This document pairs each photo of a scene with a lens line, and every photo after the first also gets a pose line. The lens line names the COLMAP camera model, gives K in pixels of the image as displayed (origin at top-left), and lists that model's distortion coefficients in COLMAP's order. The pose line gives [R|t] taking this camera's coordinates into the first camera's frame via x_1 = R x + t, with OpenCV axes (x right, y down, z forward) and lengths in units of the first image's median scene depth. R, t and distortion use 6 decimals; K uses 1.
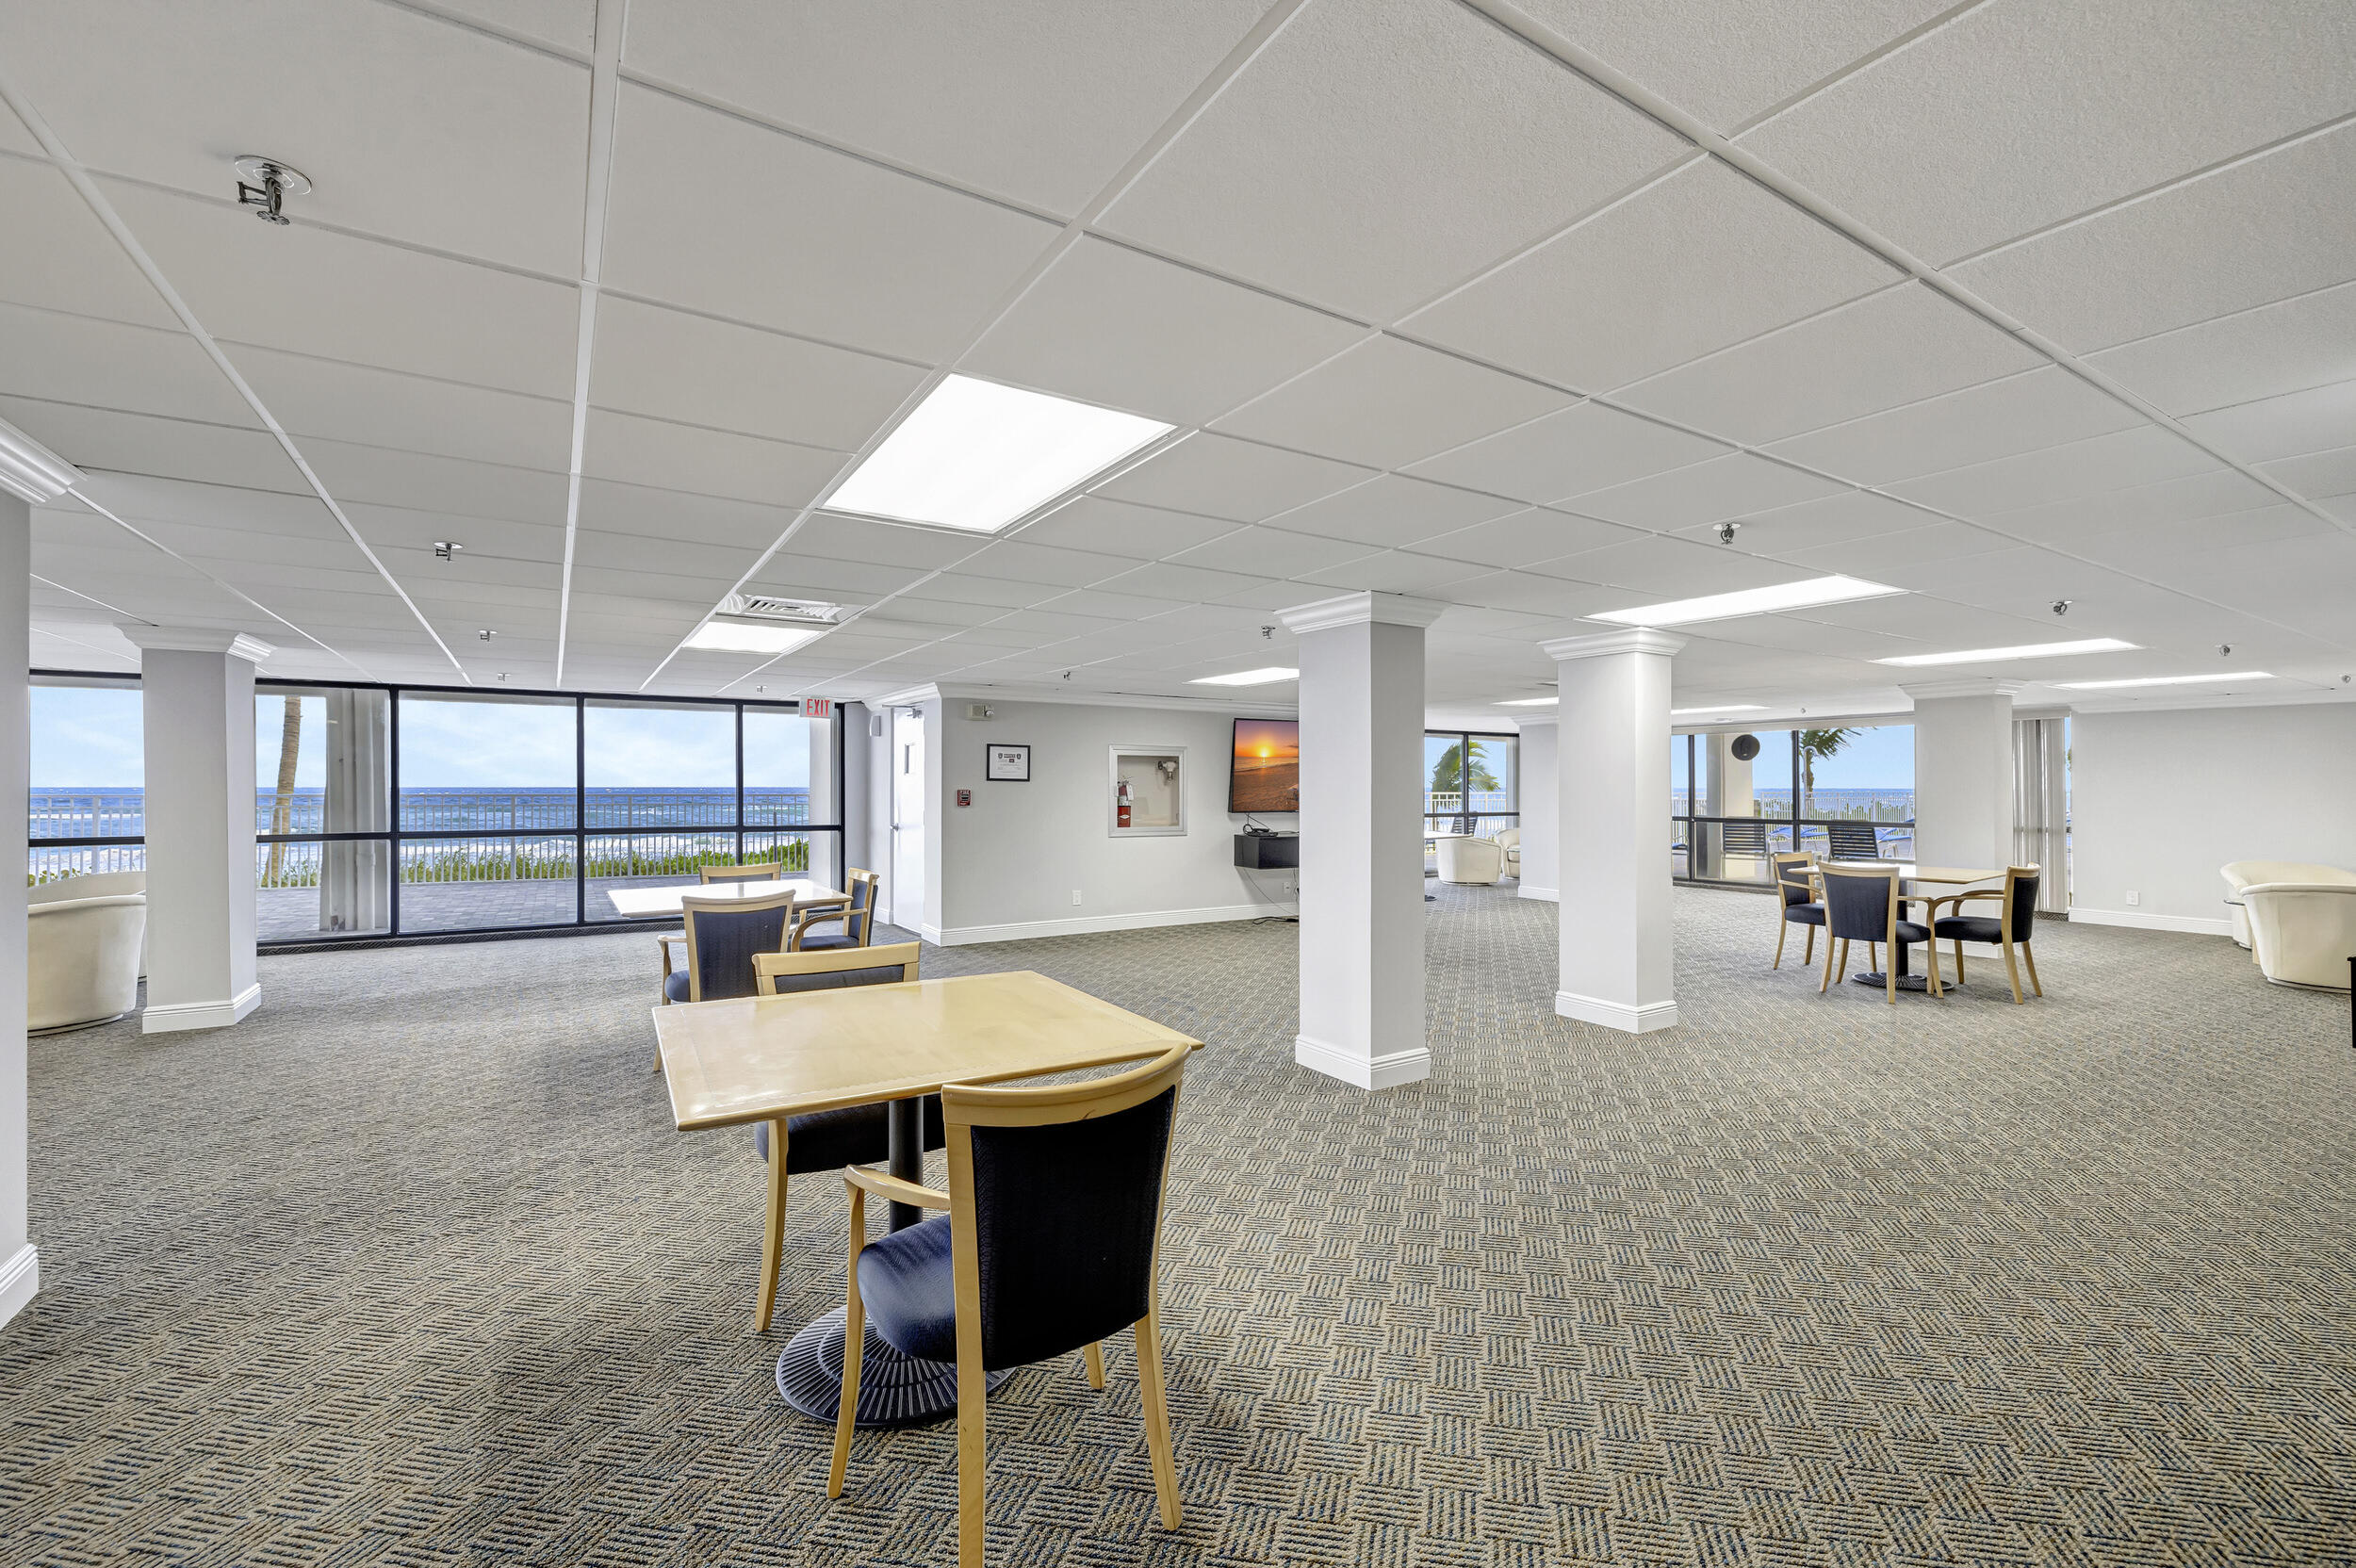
lens RADIAL K [[986.8, 0, 1178.0], [0, 986.8, 784.0], [0, 0, 1]] dist [0.002414, -0.000613]
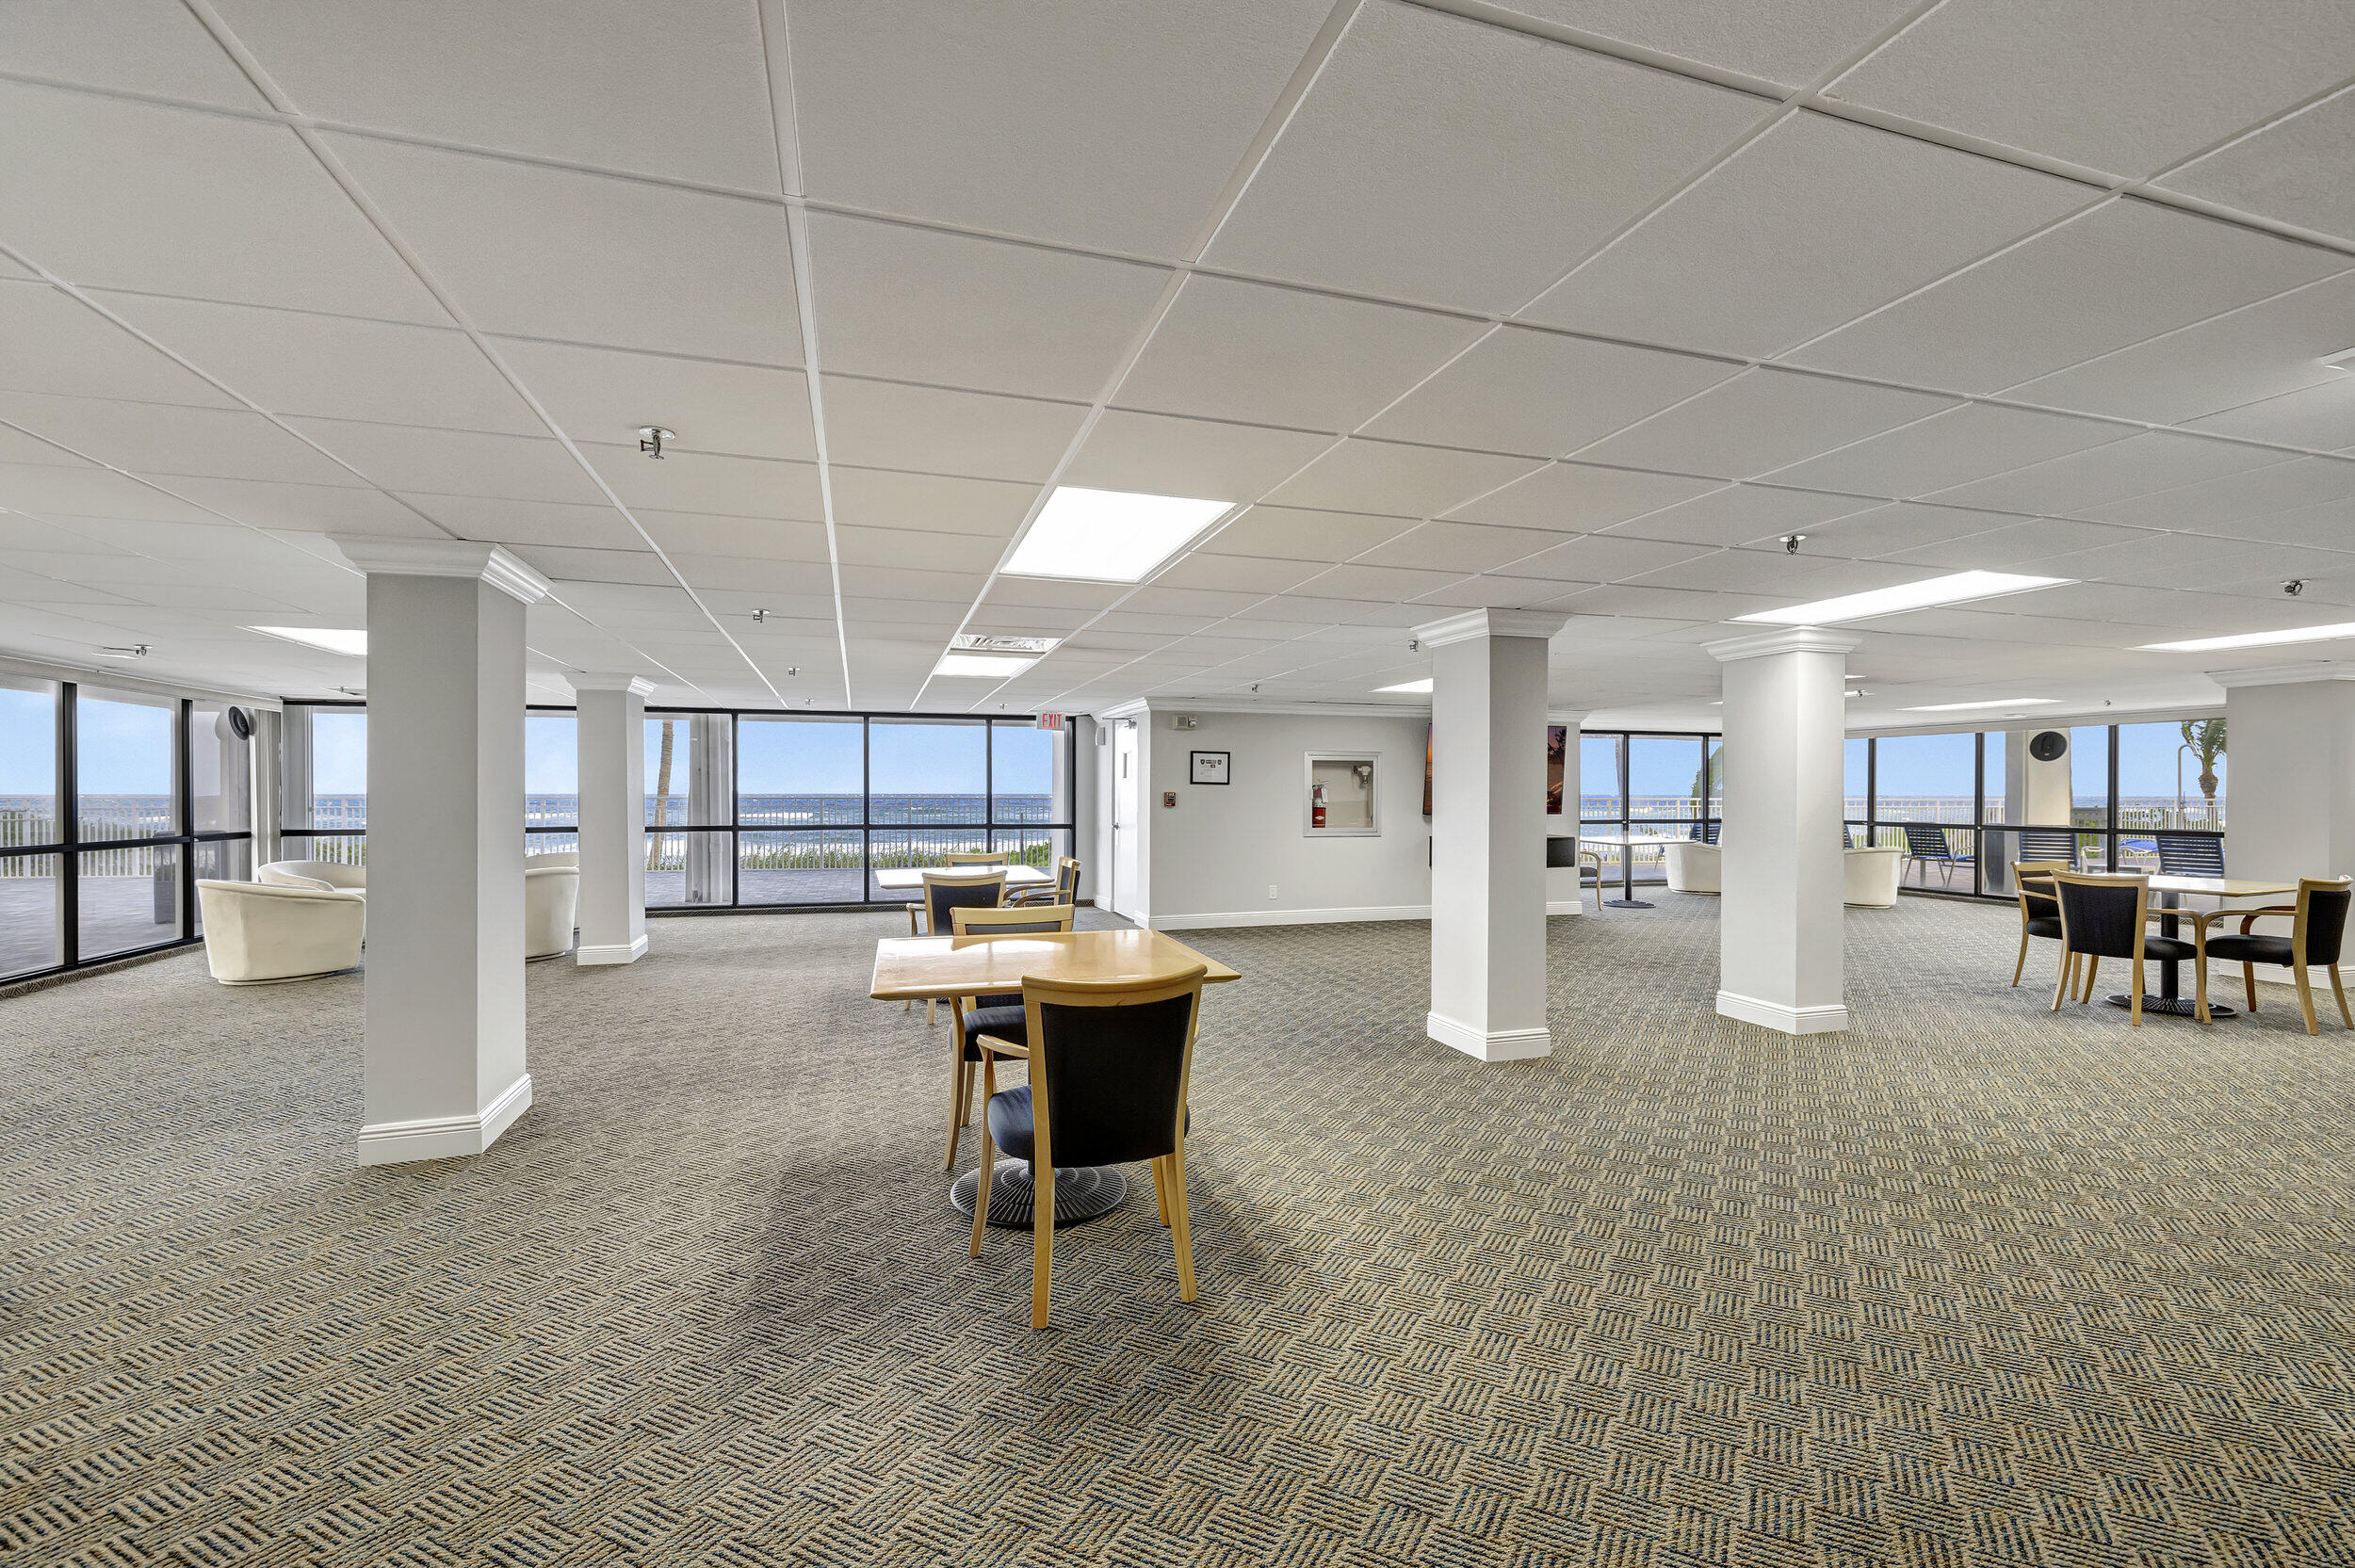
lens RADIAL K [[995.1, 0, 1176.9], [0, 995.1, 795.2], [0, 0, 1]] dist [0.008895, -0.000163]
pose [[0.966801, 0.000848, -0.255528, 0.116589], [0.000059, 0.999994, 0.003545, 0.007539], [0.255529, -0.003443, 0.966795, -0.130117]]
